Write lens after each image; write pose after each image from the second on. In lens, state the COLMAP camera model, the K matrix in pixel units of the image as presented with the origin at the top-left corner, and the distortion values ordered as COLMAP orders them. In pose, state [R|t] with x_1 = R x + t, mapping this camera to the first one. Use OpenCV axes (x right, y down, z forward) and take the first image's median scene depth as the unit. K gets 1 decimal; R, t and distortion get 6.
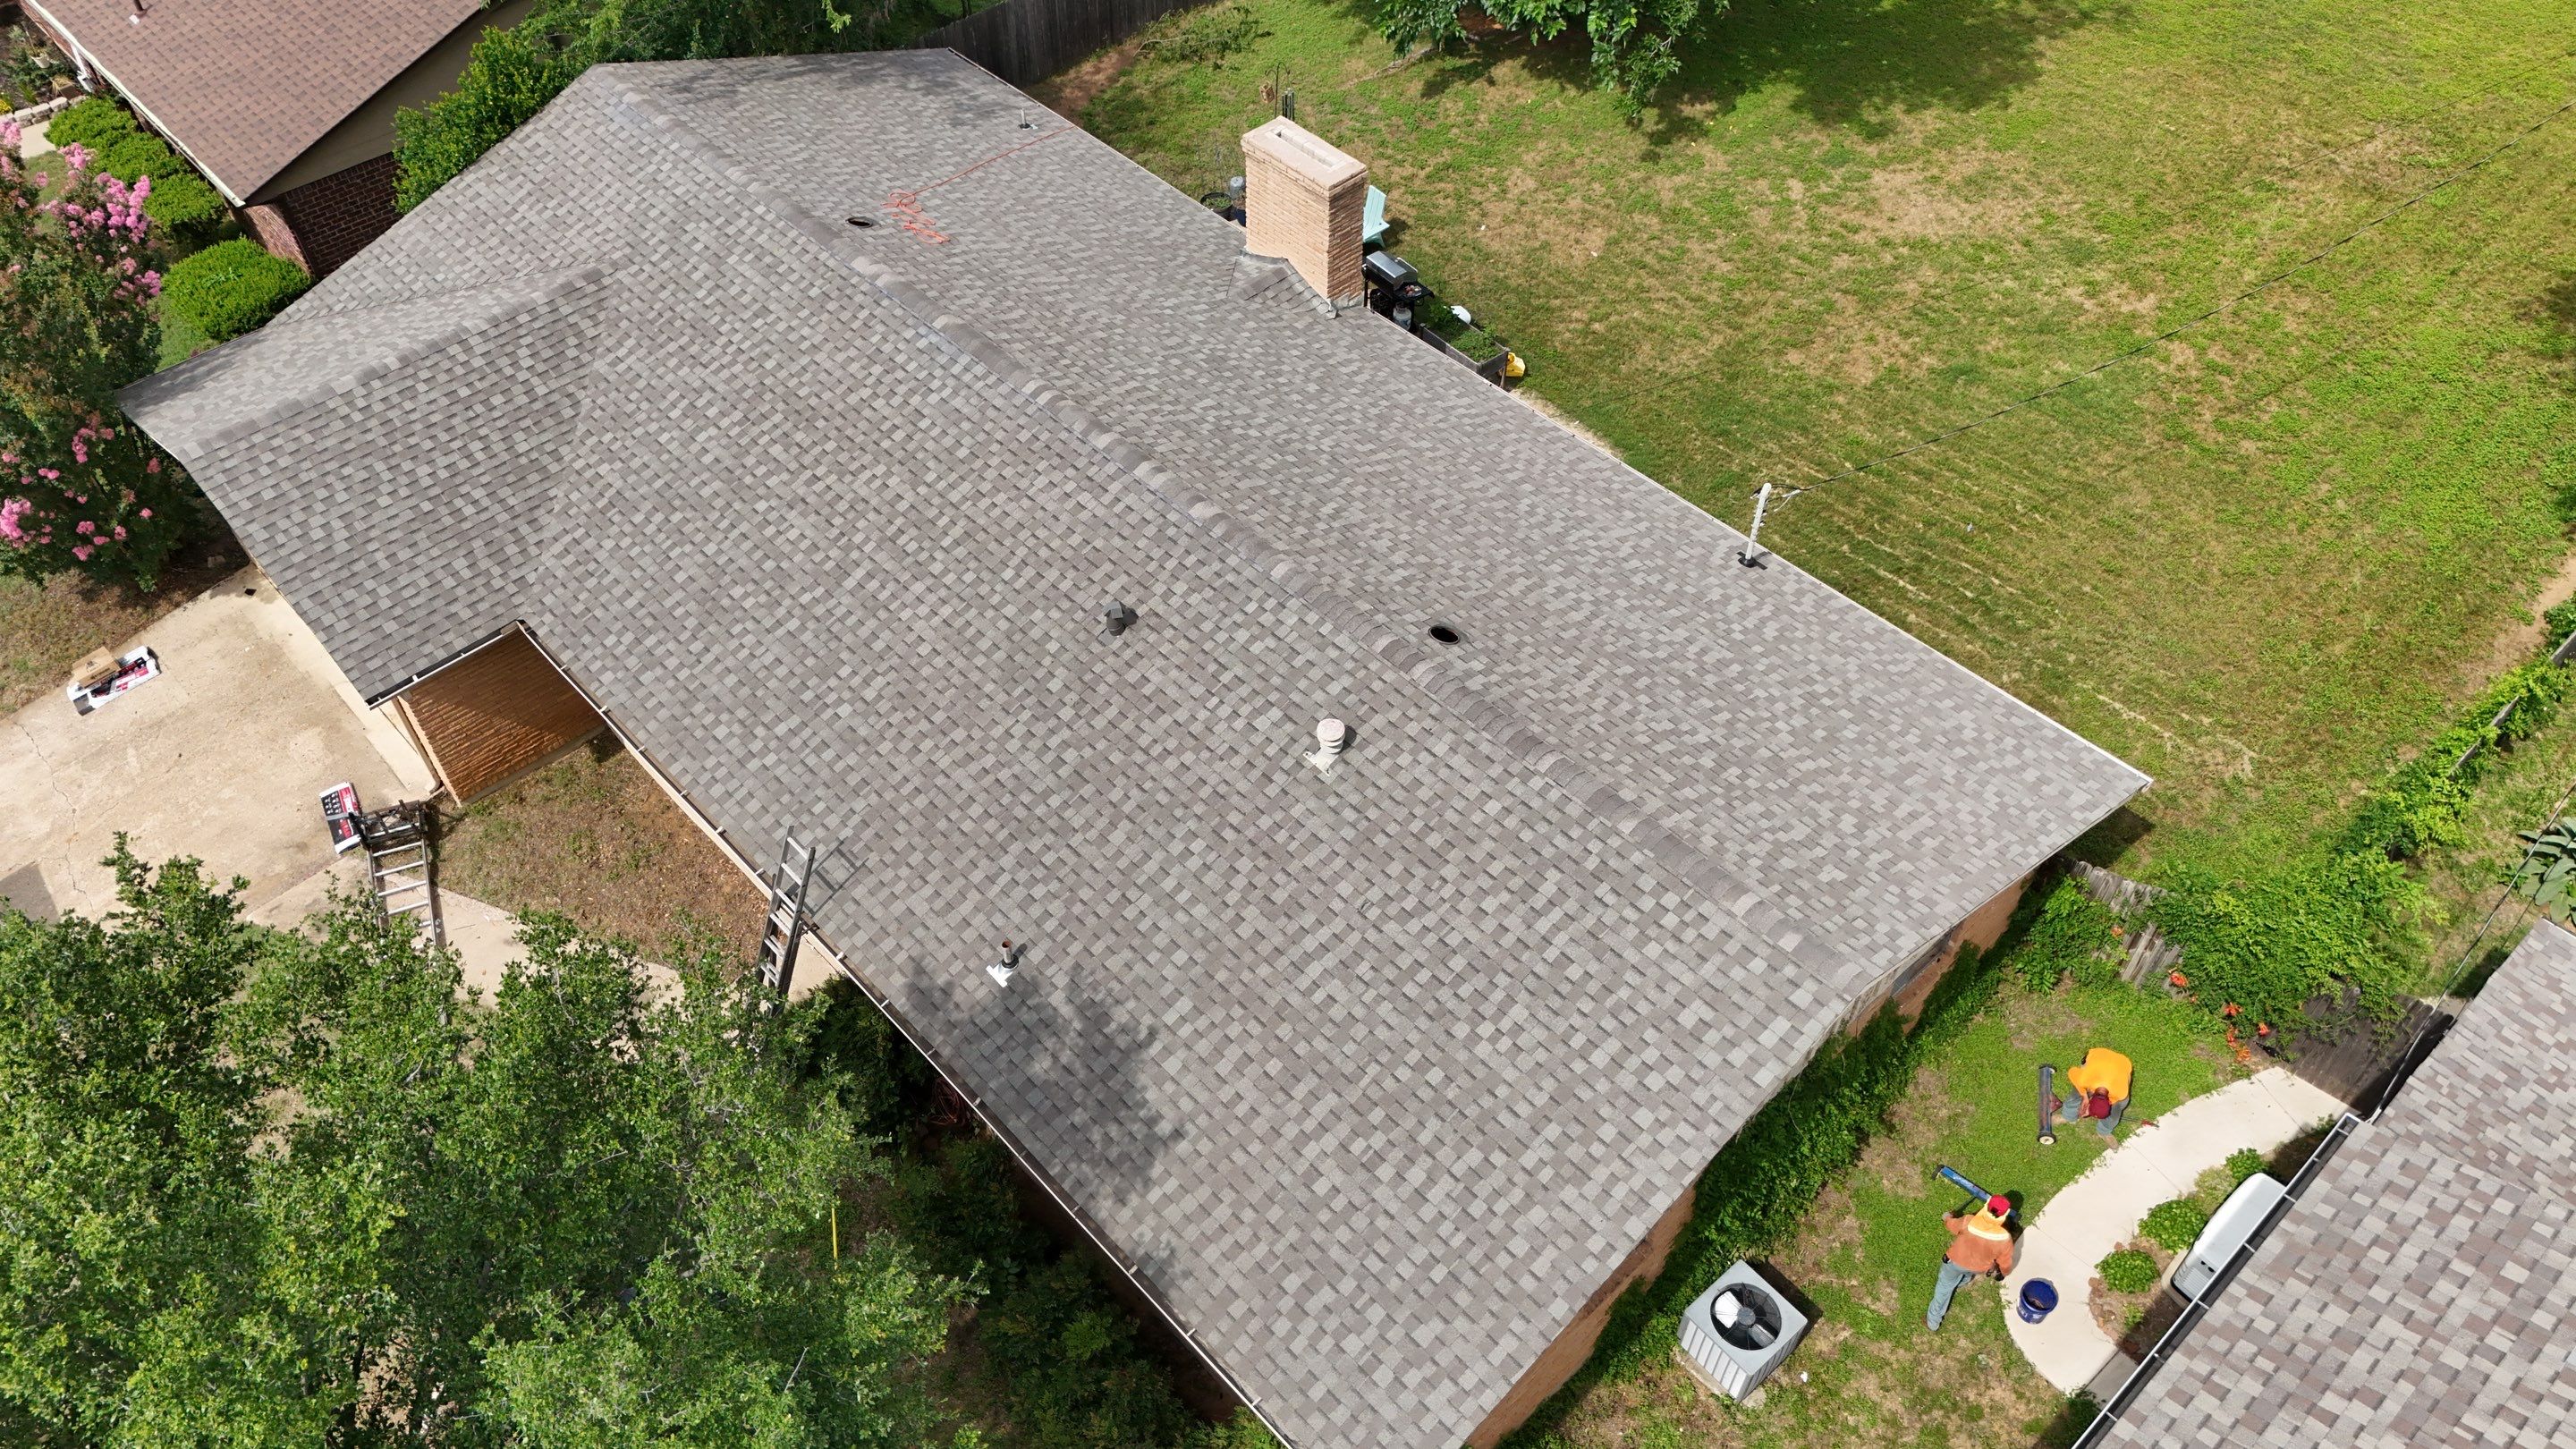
lens RADIAL K [[1884.3, 0, 1298.3], [0, 1884.3, 729.1], [0, 0, 1]] dist [0.069790, -0.062986]
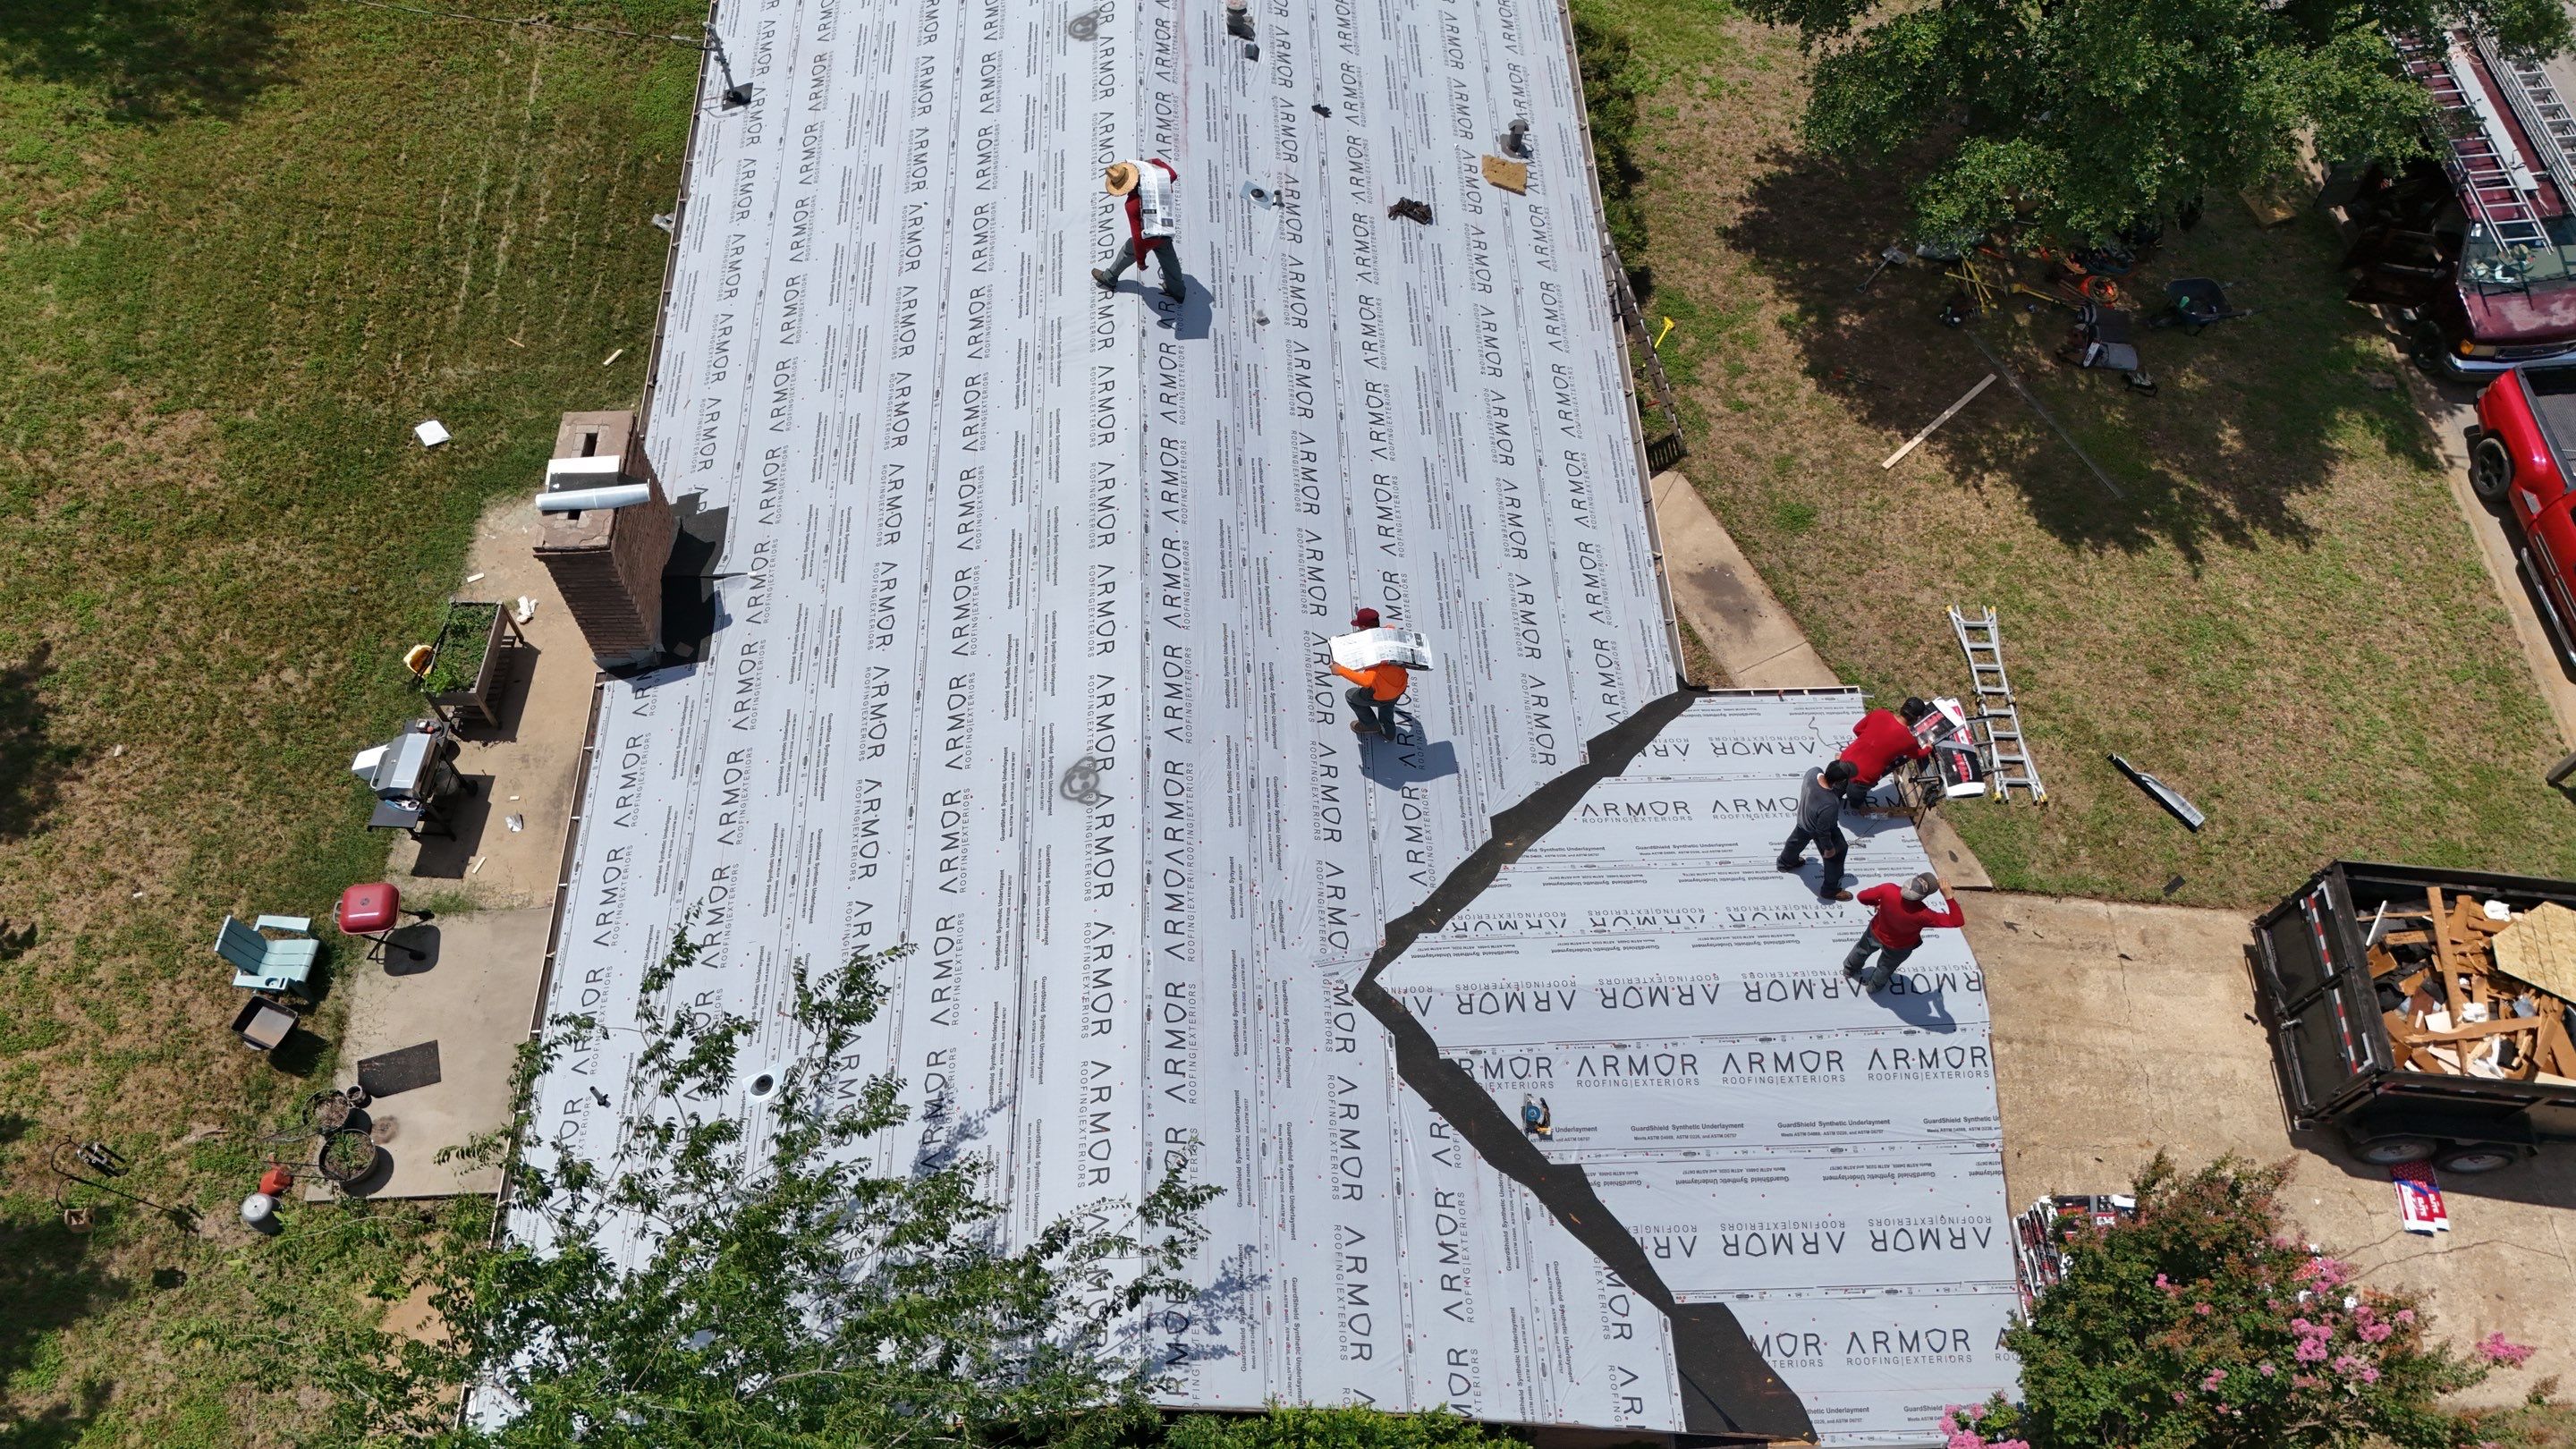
lens RADIAL K [[1884.3, 0, 1286.1], [0, 1884.3, 717.3], [0, 0, 1]] dist [0.069790, -0.062986]
pose [[-0.757801, -0.558554, 0.337276, -0.459330], [0.475571, -0.118910, 0.871604, -0.751321], [-0.446732, 0.820901, 0.355742, 0.611935]]
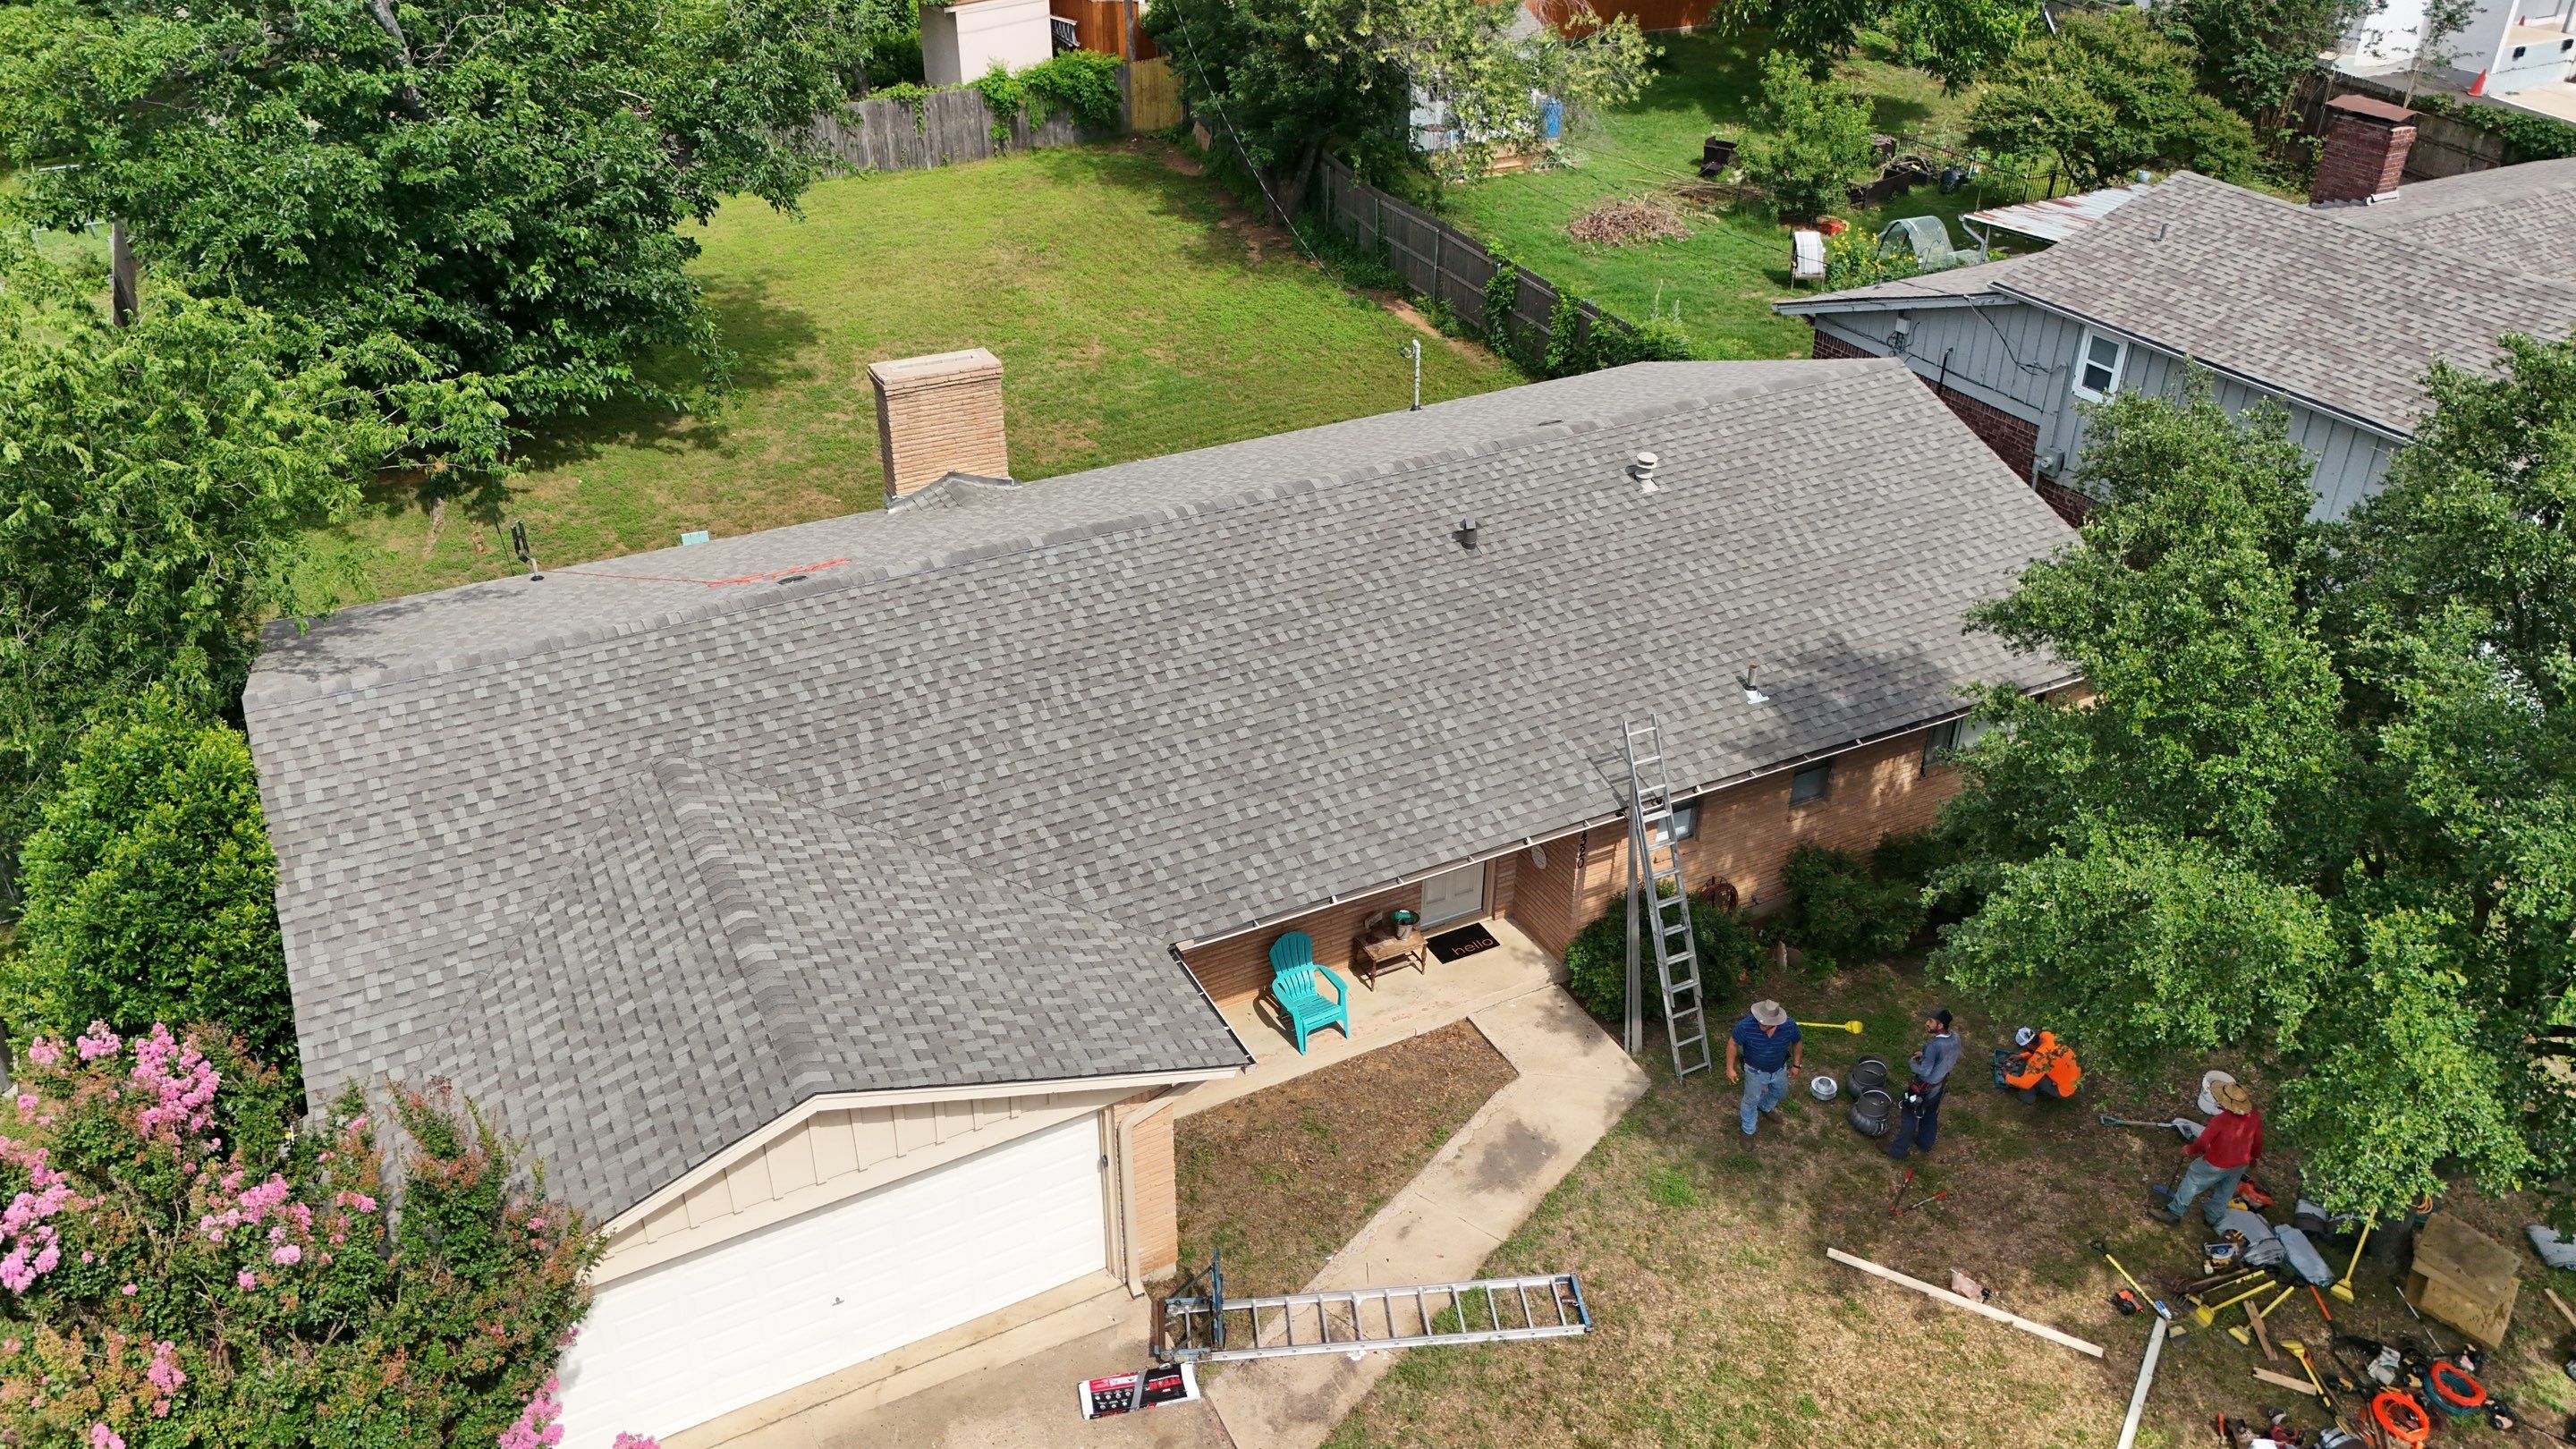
lens RADIAL K [[1884.3, 0, 1286.8], [0, 1884.3, 733.1], [0, 0, 1]] dist [0.069790, -0.062986]
pose [[0.274431, -0.488884, 0.828058, -0.831124], [0.708252, 0.685227, 0.169831, -0.181673], [-0.650436, 0.539867, 0.534301, 0.367352]]
